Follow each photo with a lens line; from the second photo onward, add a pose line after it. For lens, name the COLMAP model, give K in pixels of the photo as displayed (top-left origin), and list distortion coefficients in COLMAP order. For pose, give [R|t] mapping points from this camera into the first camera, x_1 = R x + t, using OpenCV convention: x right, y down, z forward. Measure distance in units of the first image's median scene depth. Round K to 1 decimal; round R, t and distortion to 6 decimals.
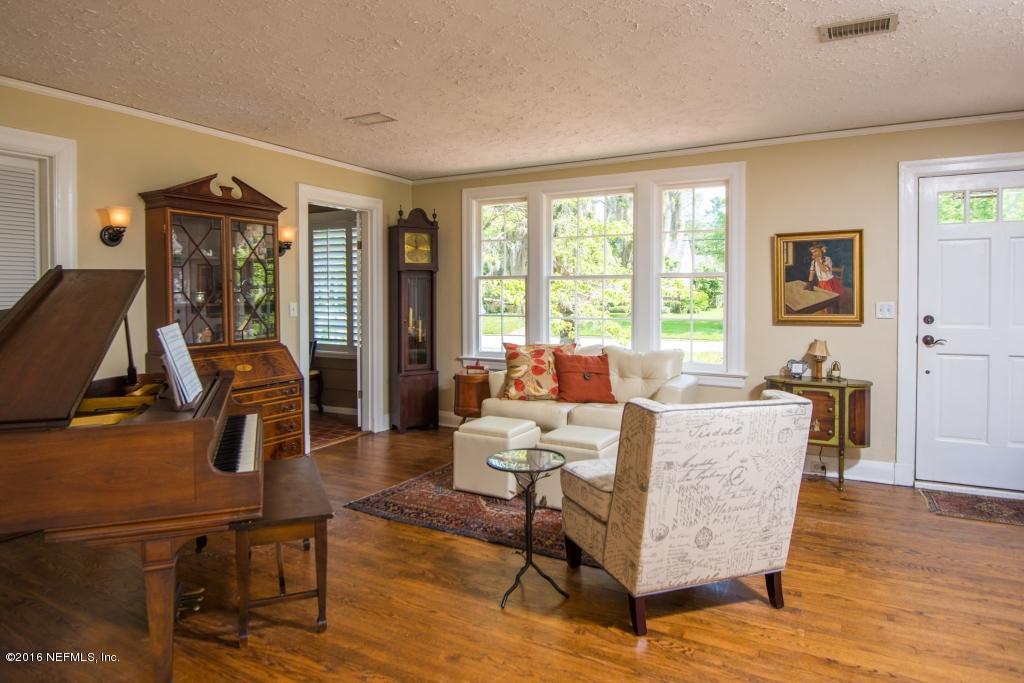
lens RADIAL K [[565.1, 0, 511.7], [0, 565.1, 308.7], [0, 0, 1]] dist [0.001440, -0.002249]
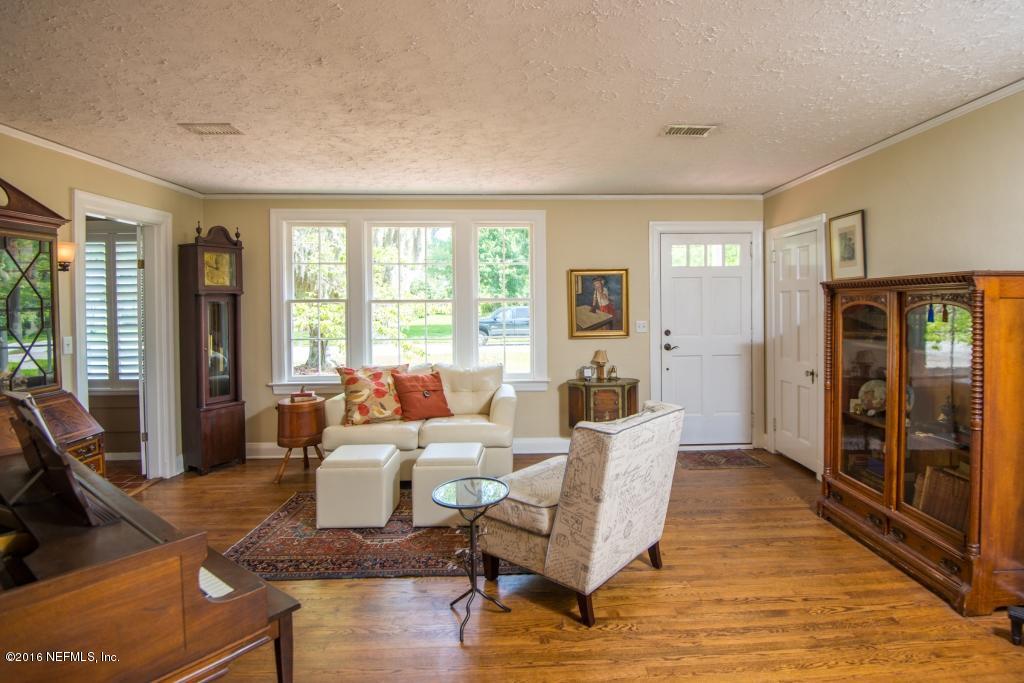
lens RADIAL K [[492.0, 0, 514.3], [0, 492.0, 310.8], [0, 0, 1]] dist [-0.001550, -0.017028]
pose [[0.868085, -0.014965, 0.496191, -0.193846], [0.021228, 0.999750, -0.006985, -0.031938], [-0.495962, 0.016597, 0.868185, 0.094946]]
